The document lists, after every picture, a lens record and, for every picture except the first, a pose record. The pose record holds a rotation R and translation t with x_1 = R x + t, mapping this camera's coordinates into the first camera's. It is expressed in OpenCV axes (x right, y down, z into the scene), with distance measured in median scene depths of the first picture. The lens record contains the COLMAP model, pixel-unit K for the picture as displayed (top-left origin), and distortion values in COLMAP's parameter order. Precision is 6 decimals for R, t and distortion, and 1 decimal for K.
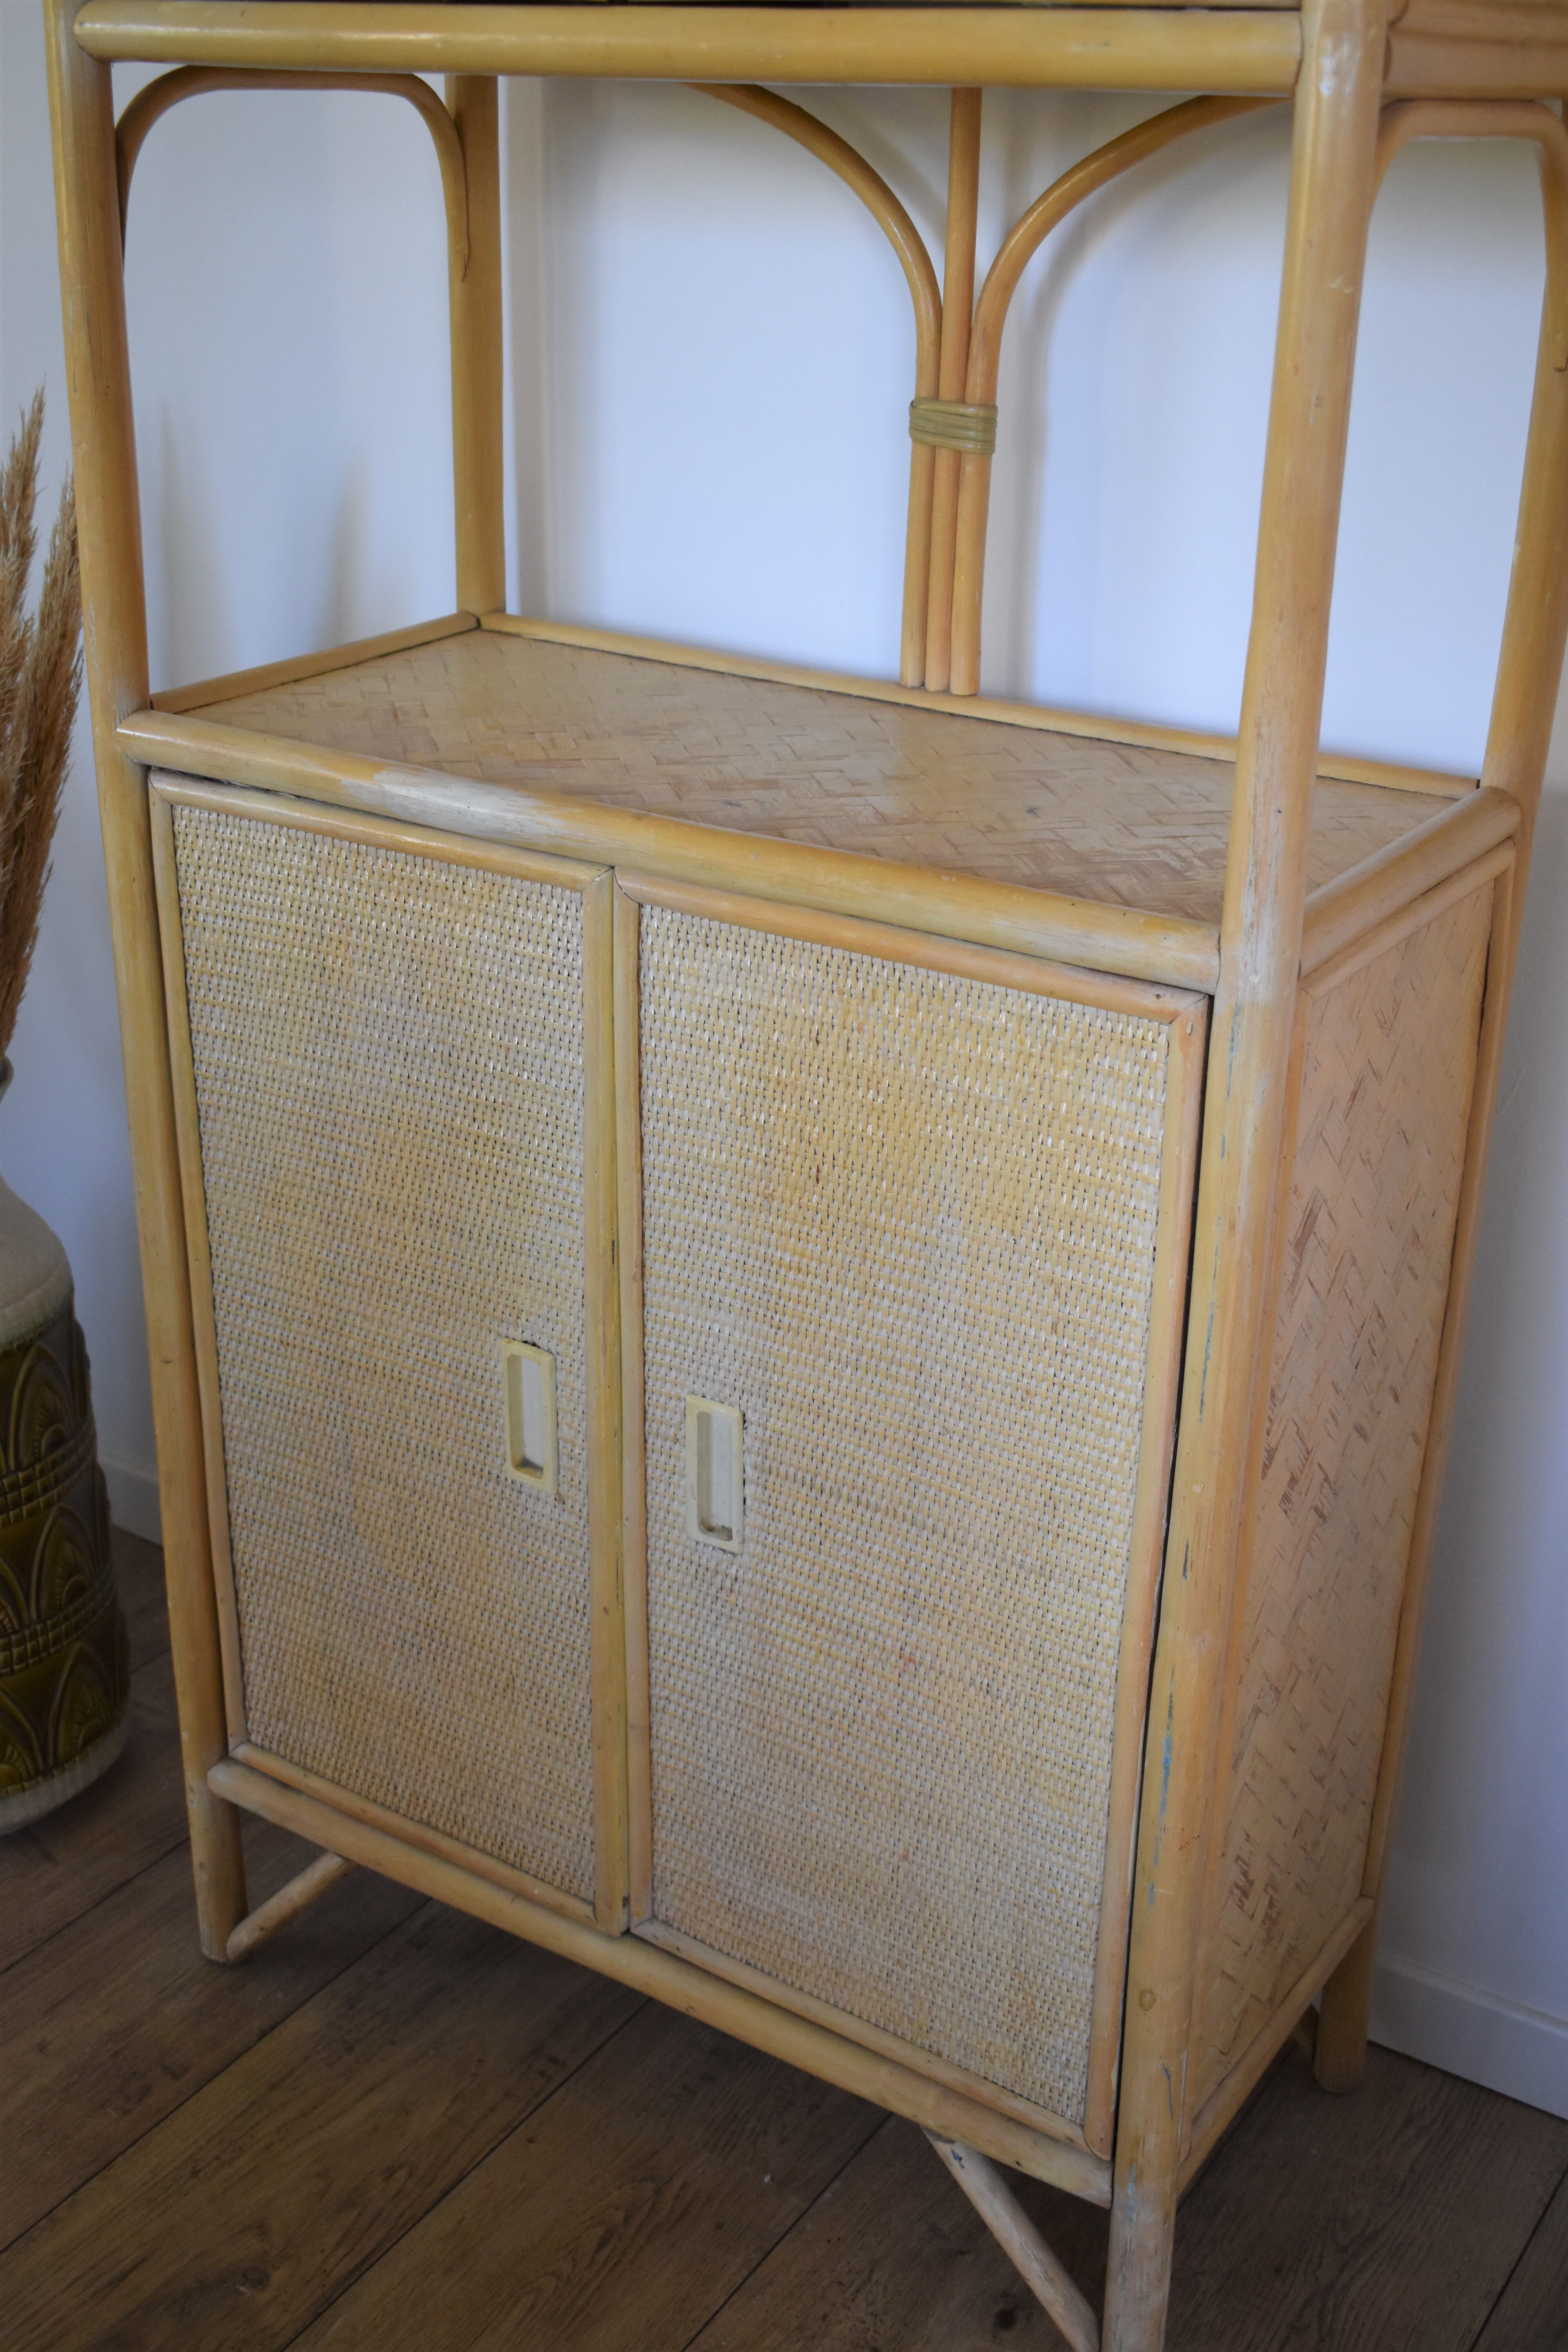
lens RADIAL K [[2623.6, 0, 791.7], [0, 2623.6, 1189.4], [0, 0, 1]] dist [-0.068672, 0.000000]
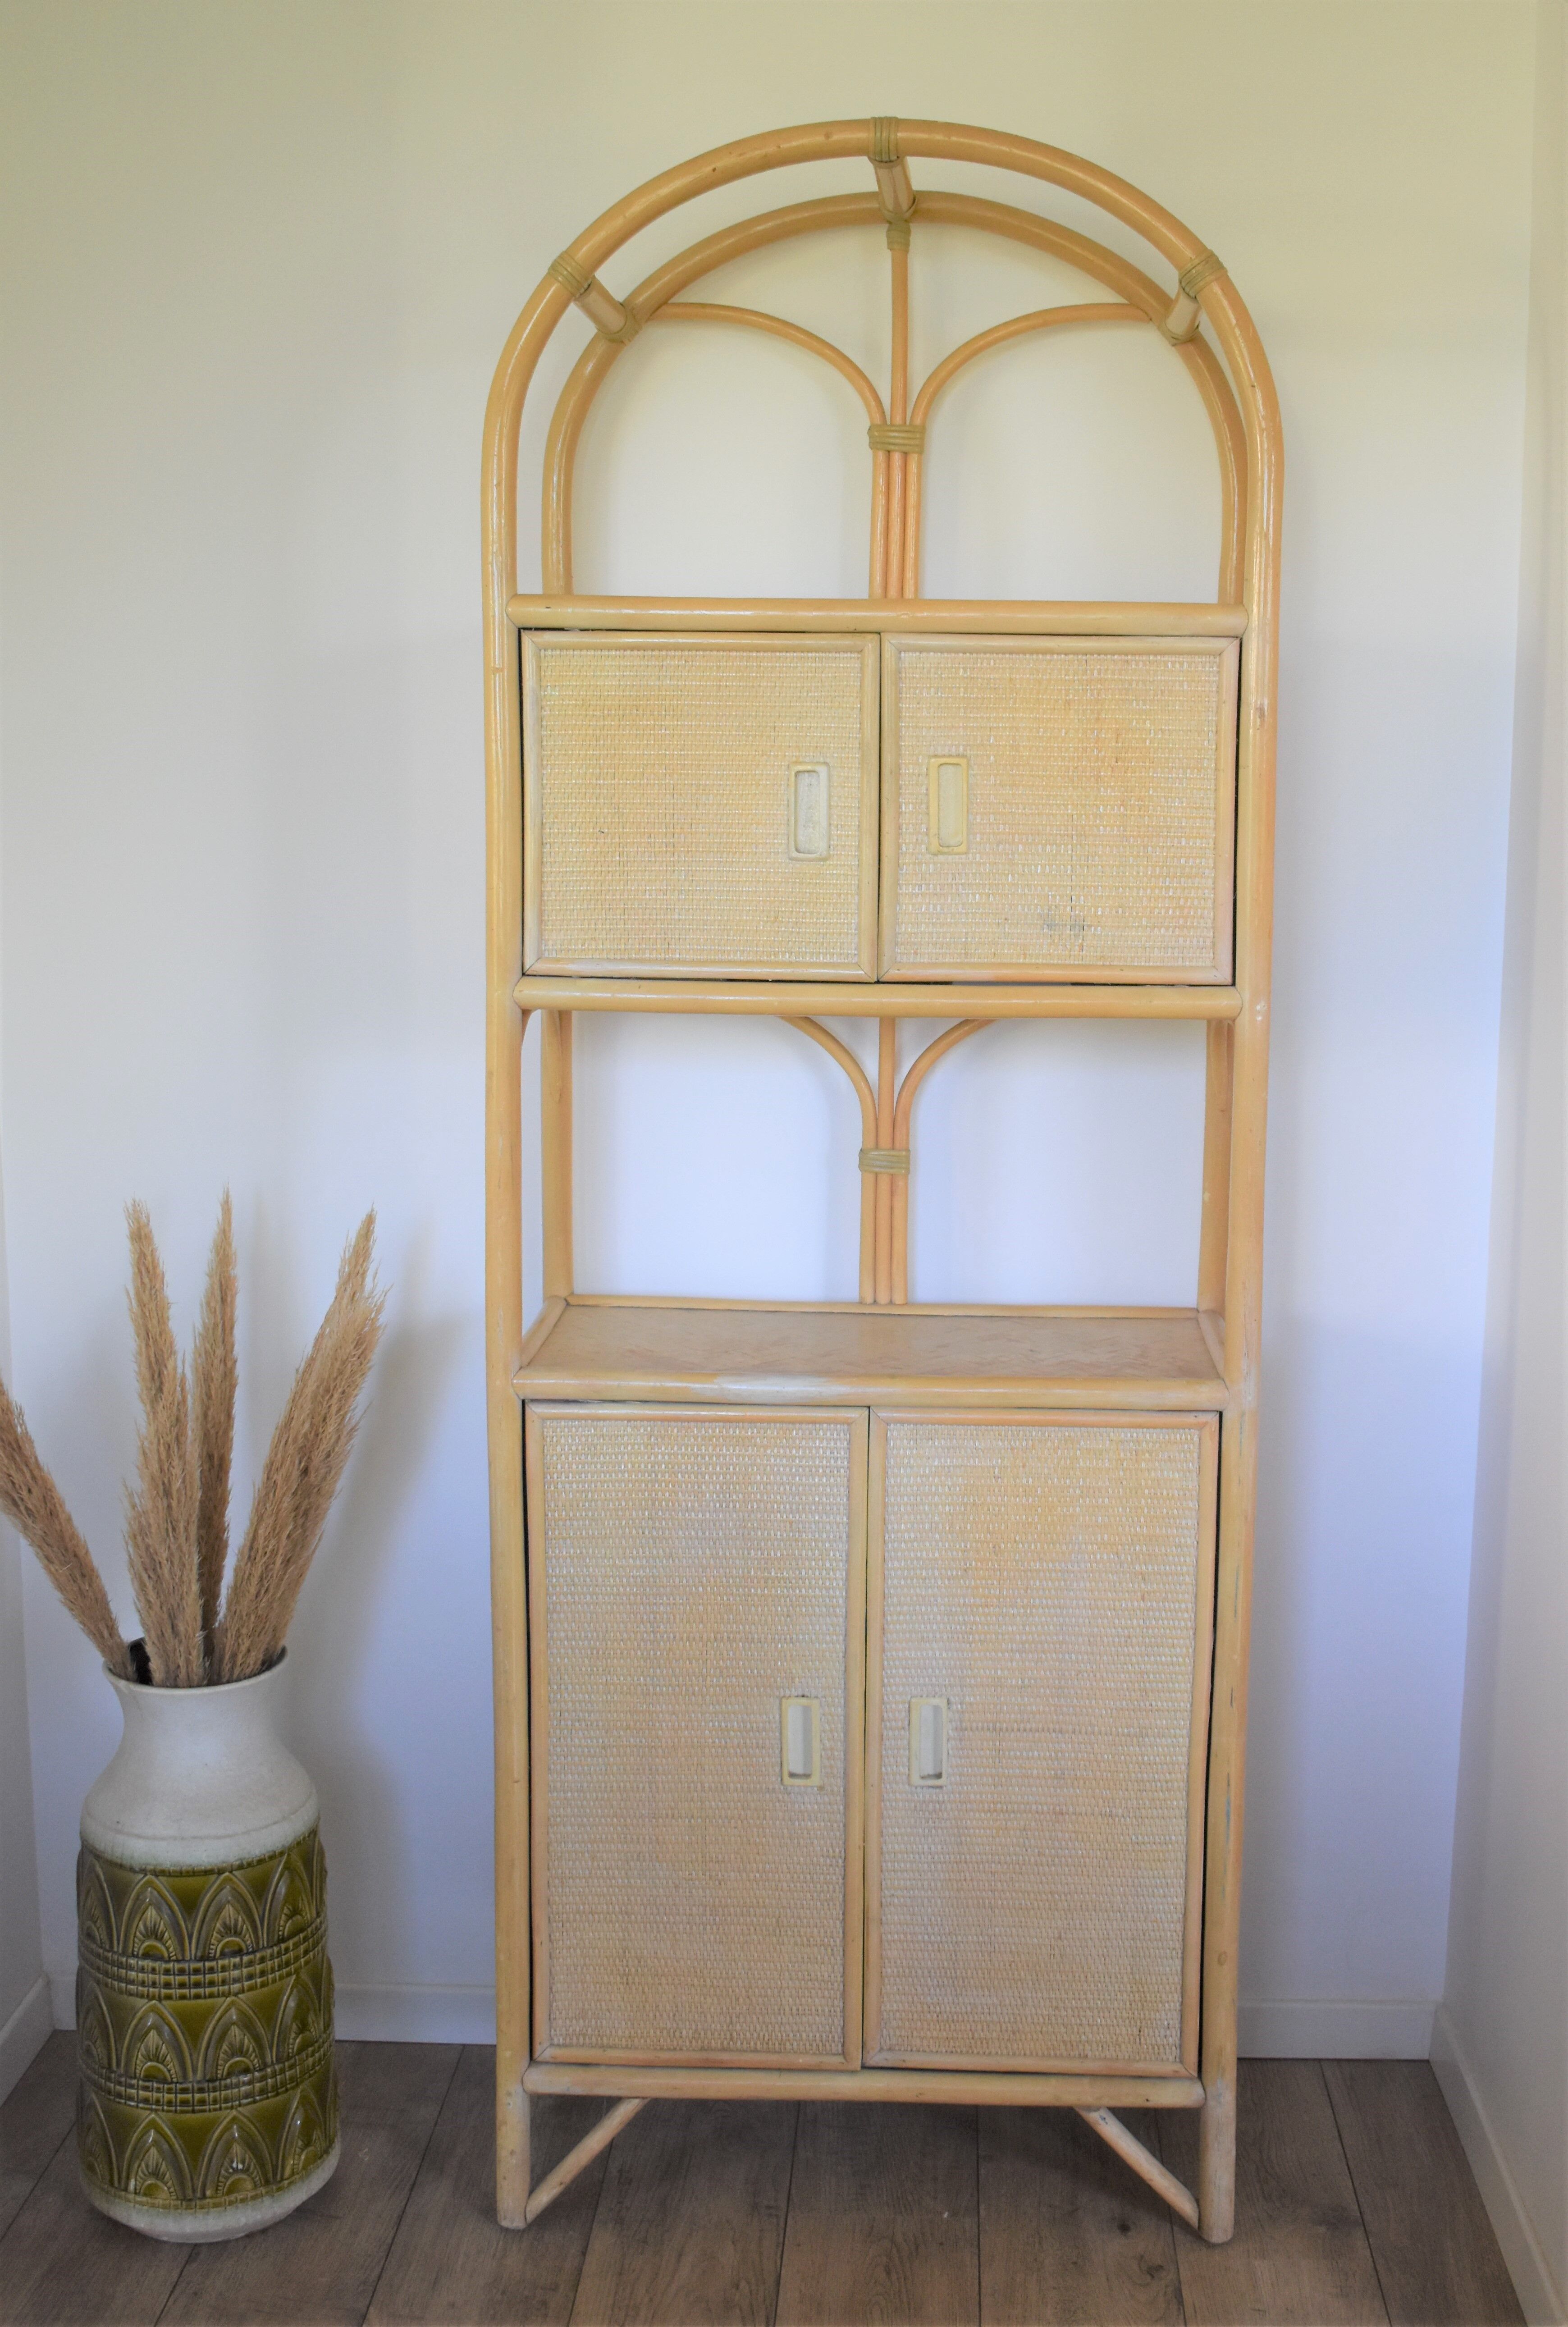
lens RADIAL K [[2529.5, 0, 853.7], [0, 2529.5, 1070.3], [0, 0, 1]] dist [-0.087413, 0.000000]
pose [[0.856674, -0.073728, 0.510562, -0.904016], [0.215340, 0.950486, -0.224064, 0.046806], [-0.468762, 0.301894, 0.830134, -0.525843]]
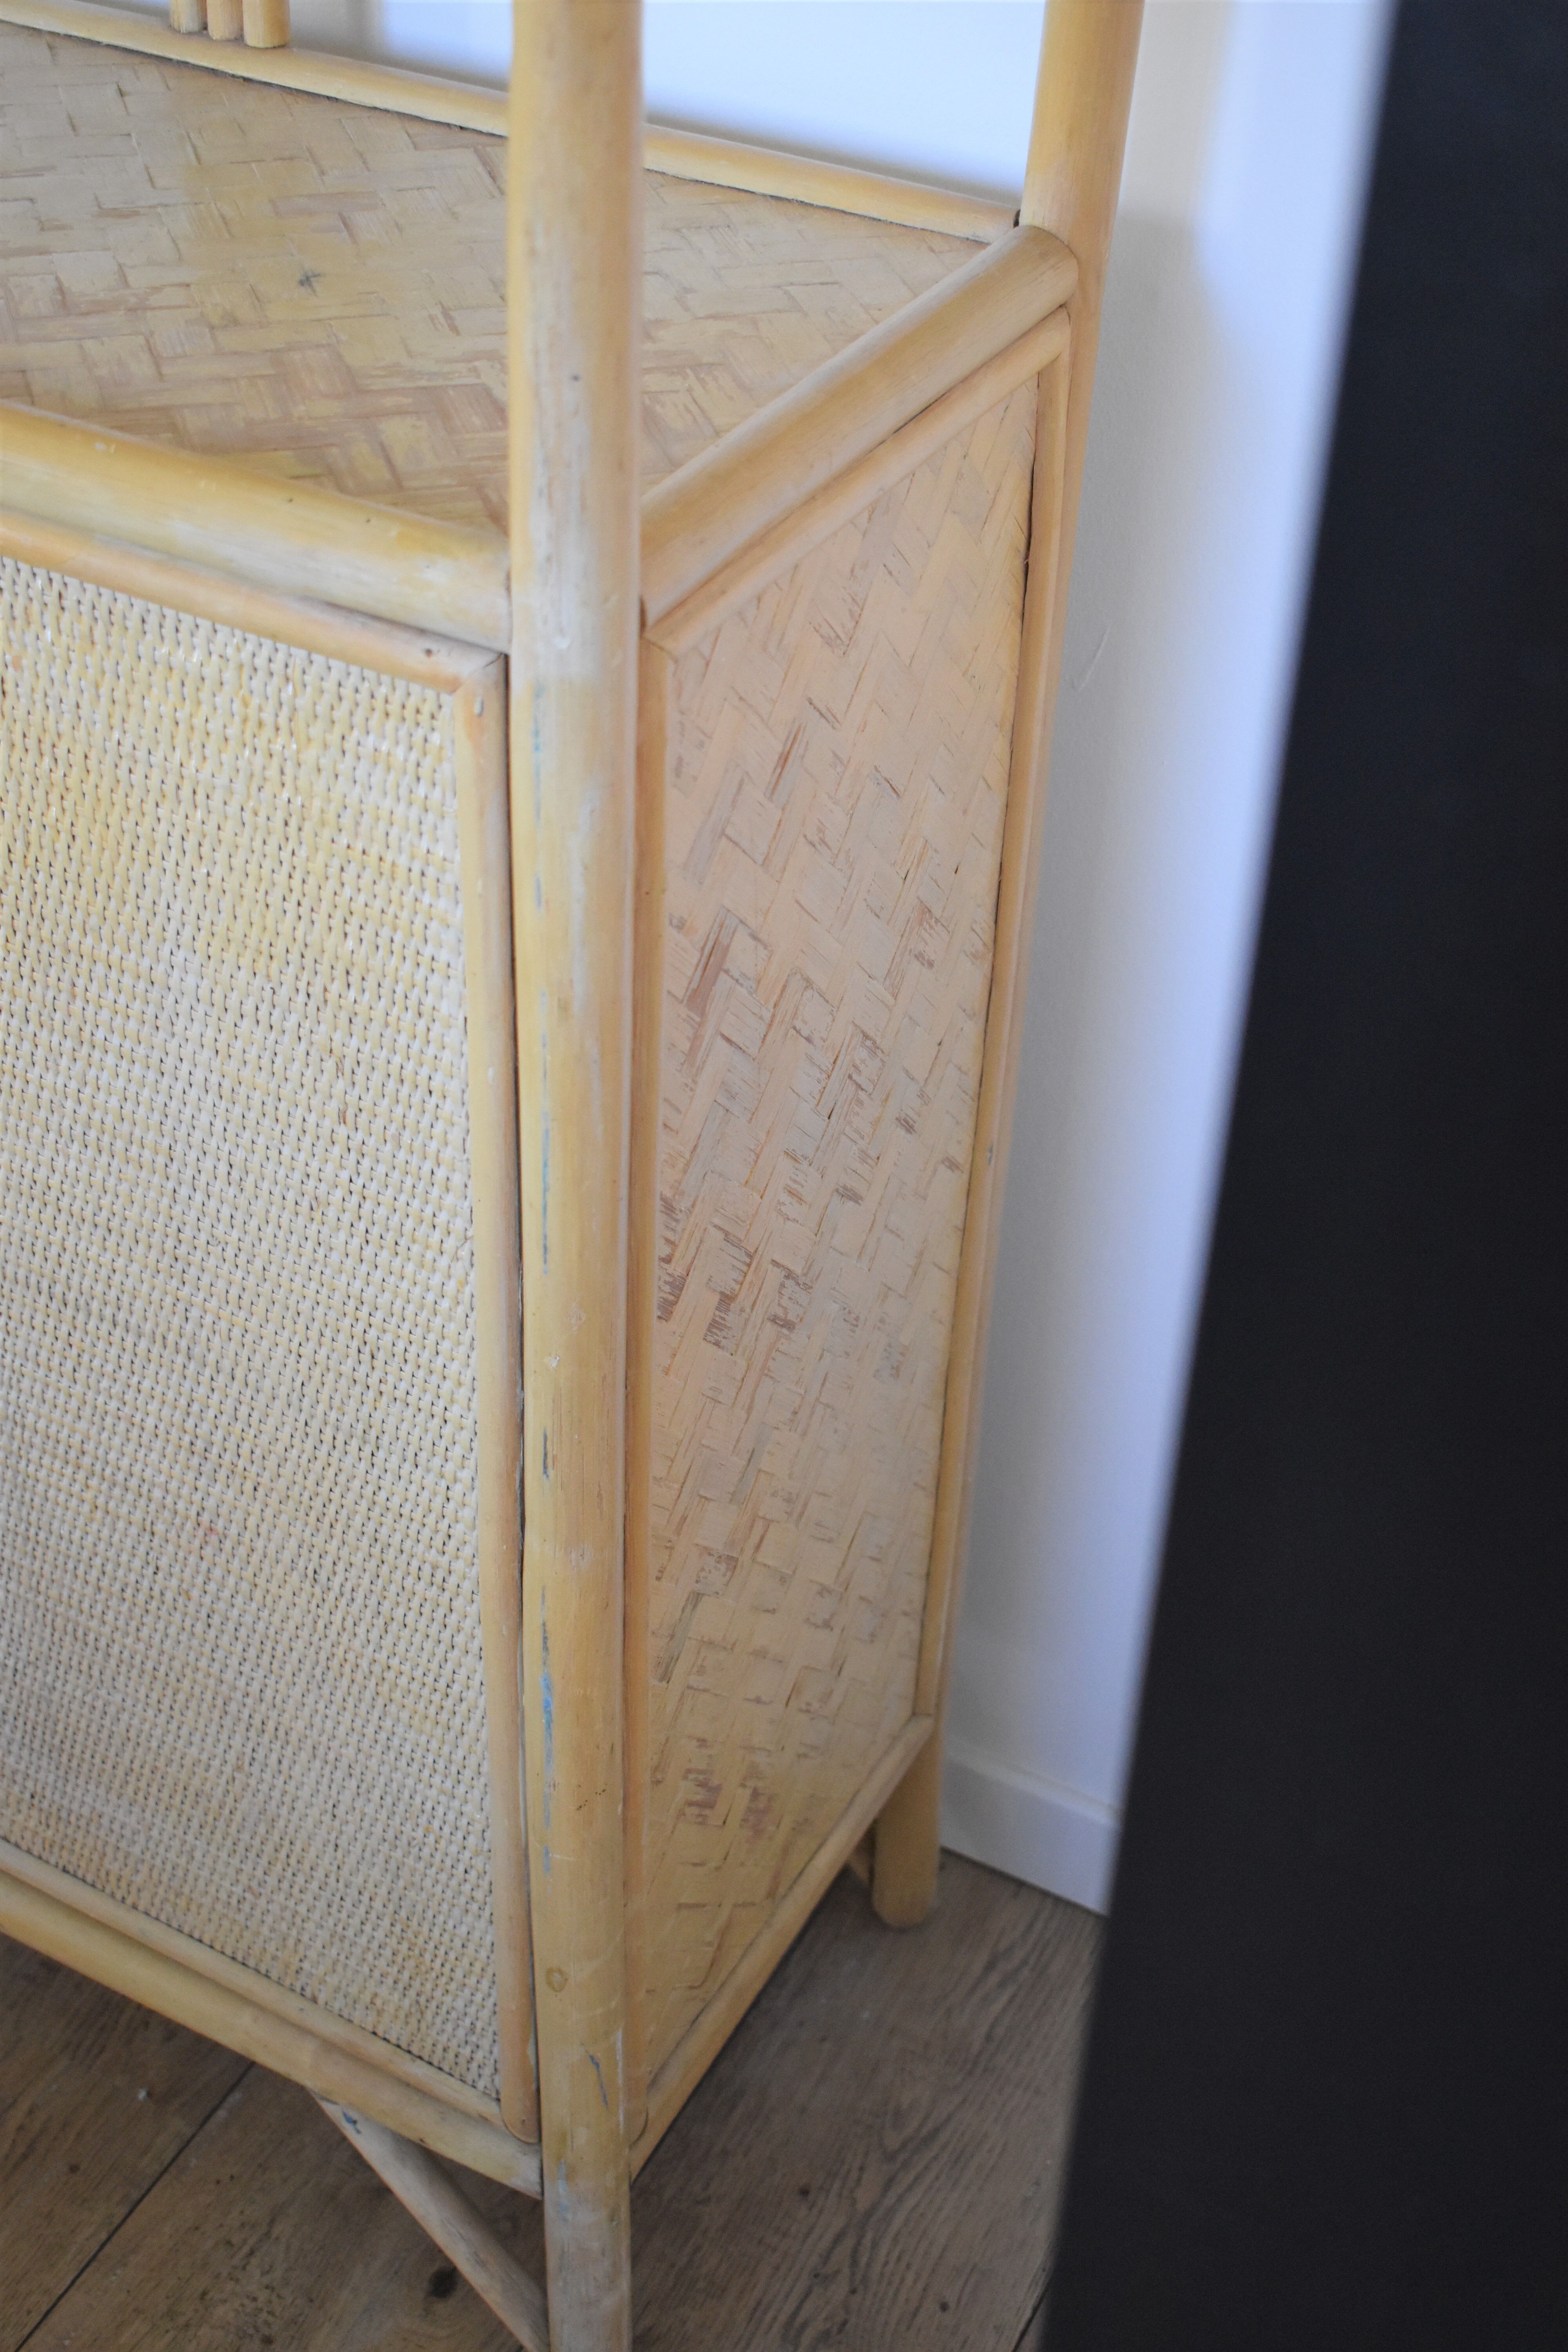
lens RADIAL K [[3101.1, 0, 791.1], [0, 3101.1, 1191.3], [0, 0, 1]] dist [-0.047671, 0.000000]
pose [[0.995520, -0.035386, 0.087685, 0.126385], [0.013713, 0.971561, 0.236393, -0.098506], [-0.093556, -0.234132, 0.967693, 0.200204]]
